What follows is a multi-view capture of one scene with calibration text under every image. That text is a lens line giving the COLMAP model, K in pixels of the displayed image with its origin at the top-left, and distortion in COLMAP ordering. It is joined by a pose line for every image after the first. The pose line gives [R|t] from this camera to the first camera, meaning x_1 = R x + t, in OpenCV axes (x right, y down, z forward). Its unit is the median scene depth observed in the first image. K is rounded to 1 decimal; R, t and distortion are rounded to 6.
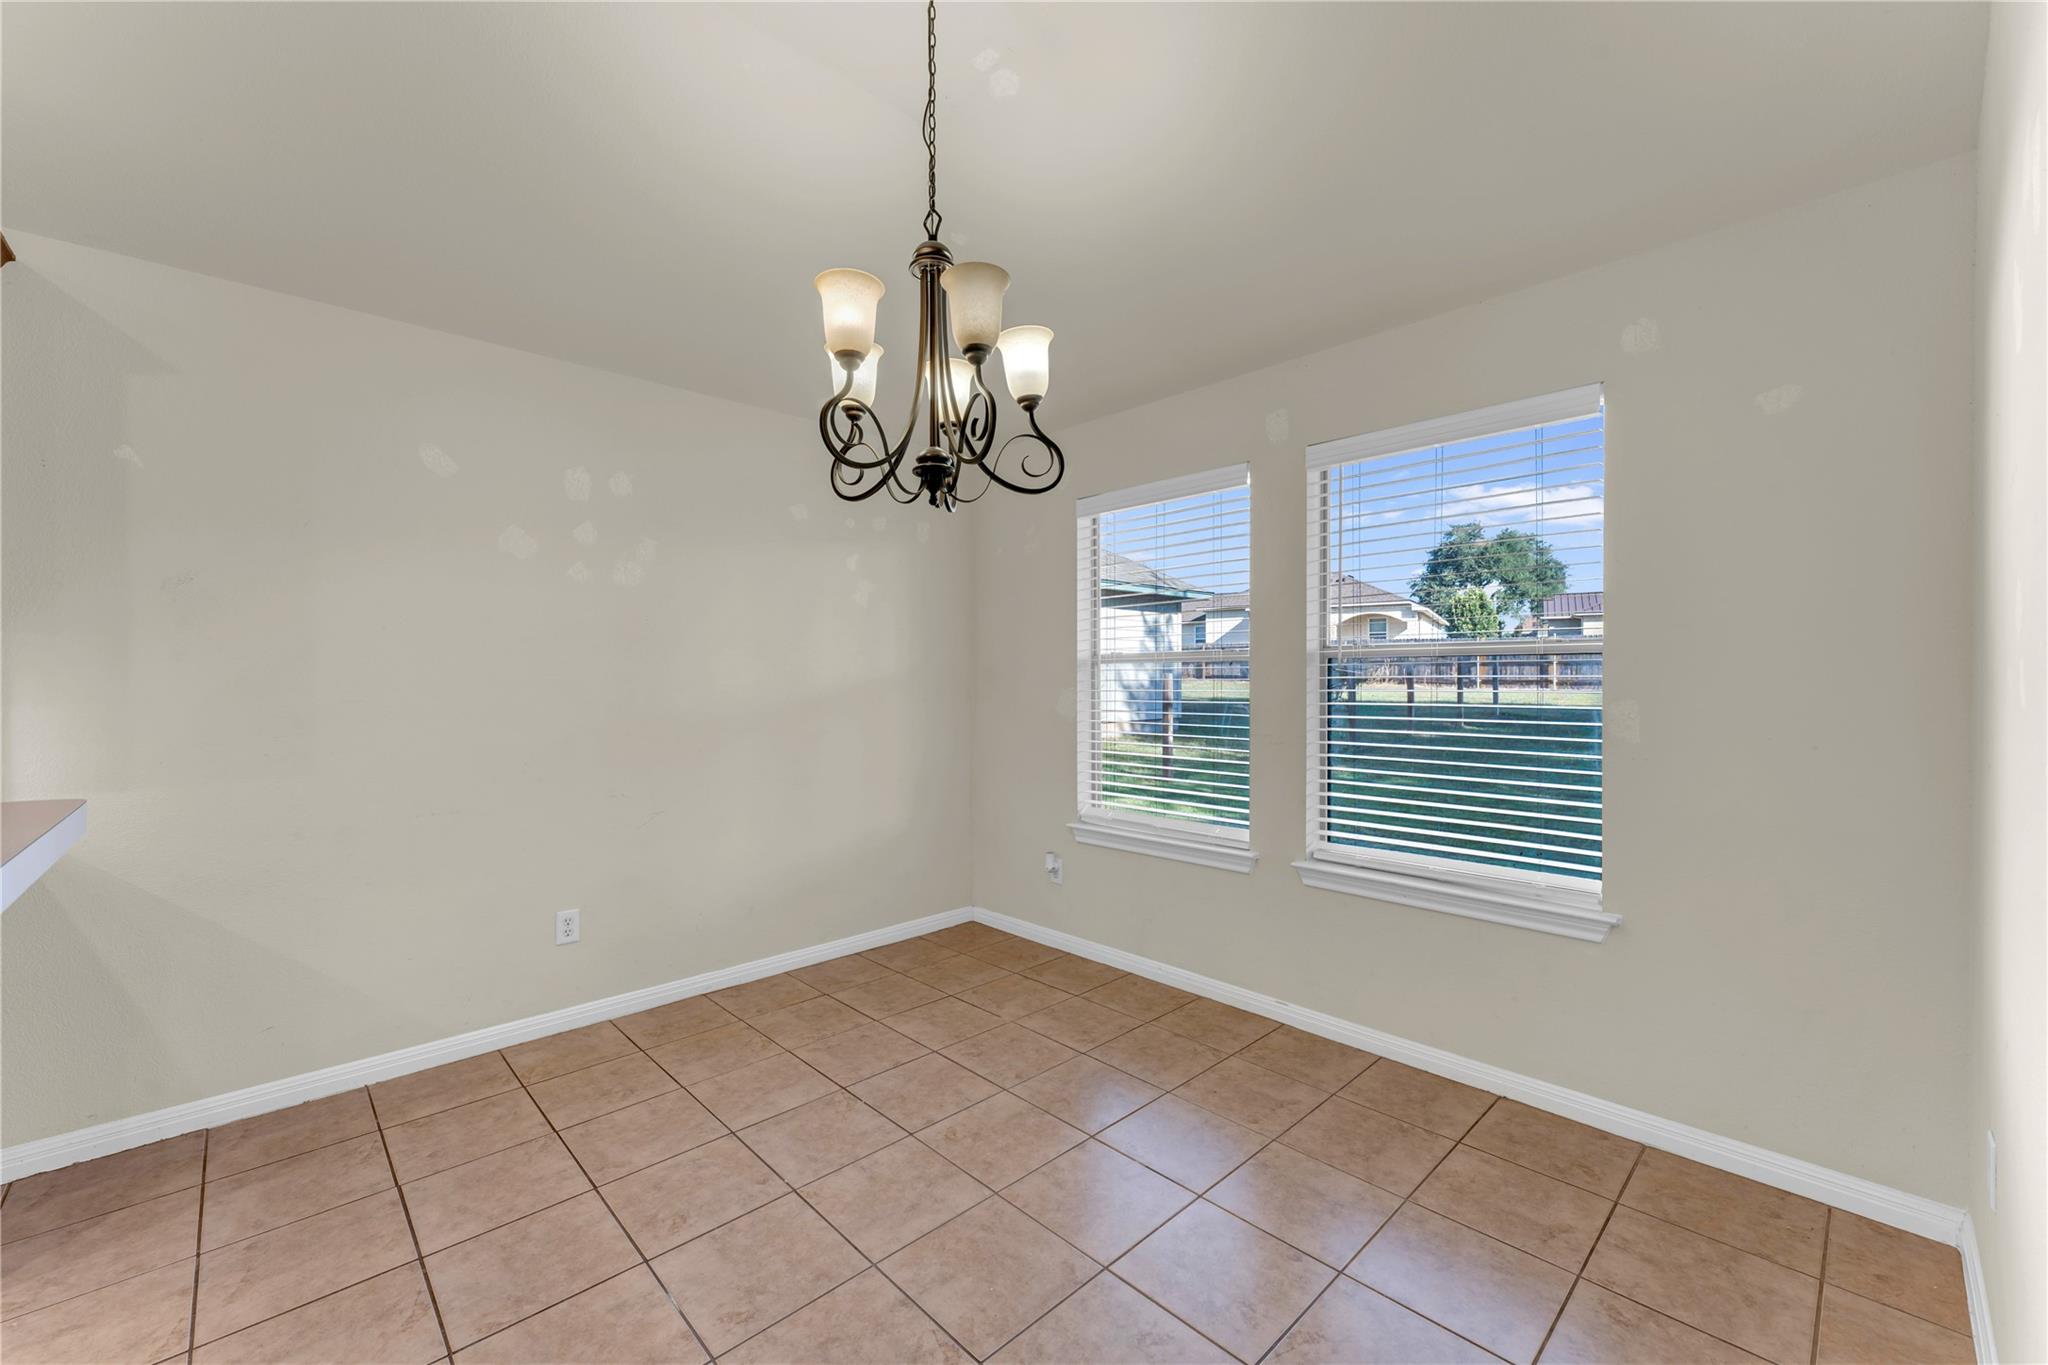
lens RADIAL K [[817.9, 0, 1011.7], [0, 817.9, 679.6], [0, 0, 1]] dist [0.002080, -0.000798]
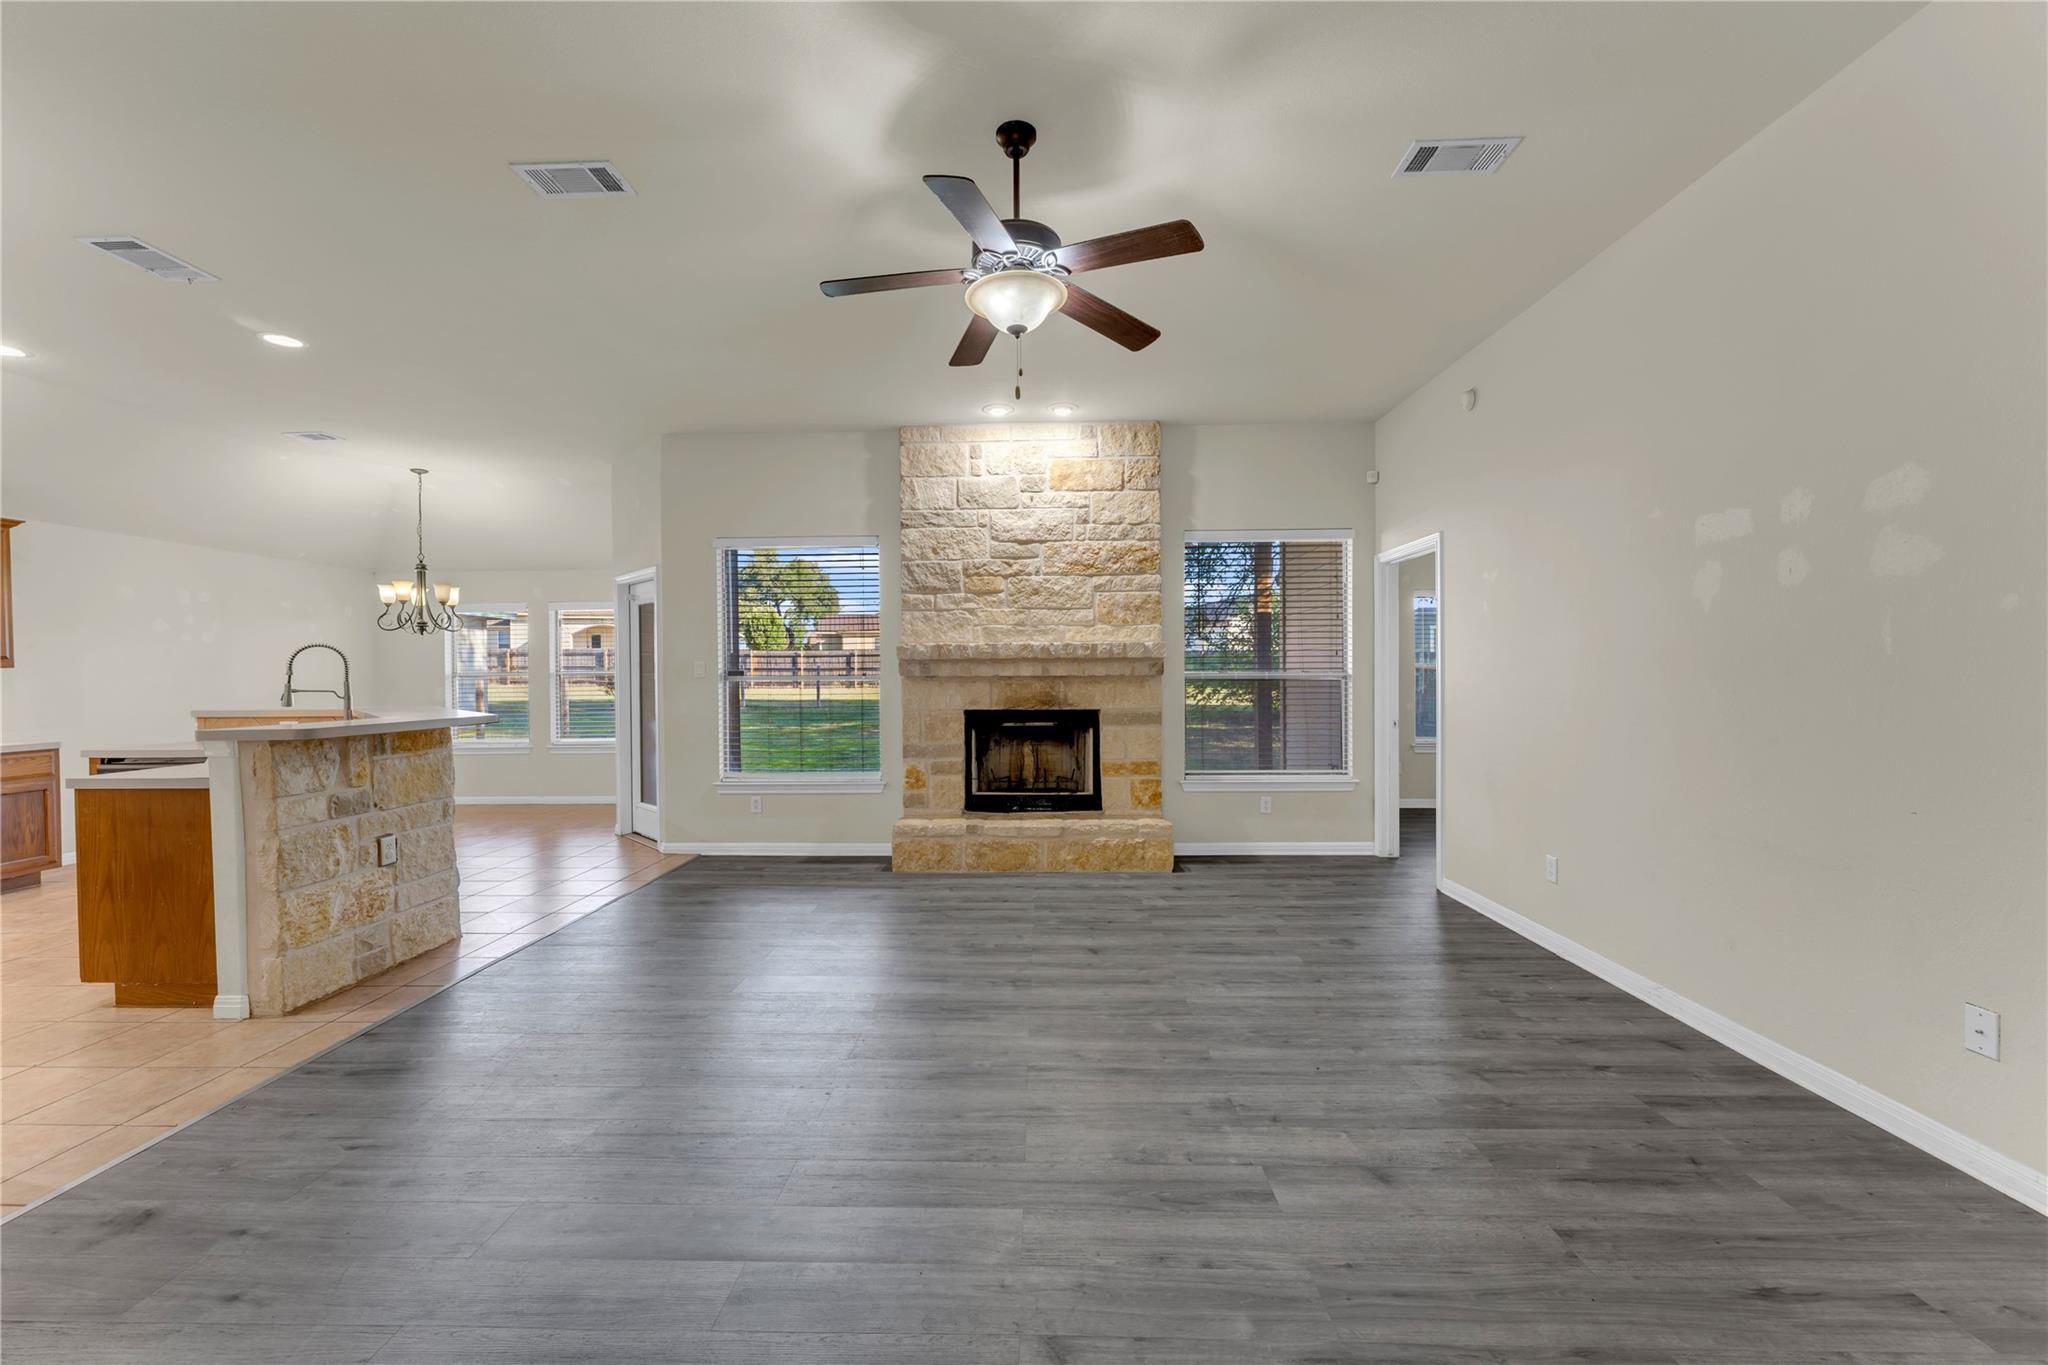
lens RADIAL K [[803.7, 0, 1023.4], [0, 803.7, 685.9], [0, 0, 1]] dist [-0.001219, -0.000599]
pose [[0.695268, -0.009384, 0.718689, -0.407847], [0.006919, 0.999956, 0.006362, 0.003228], [-0.718717, 0.000550, 0.695302, -1.716052]]
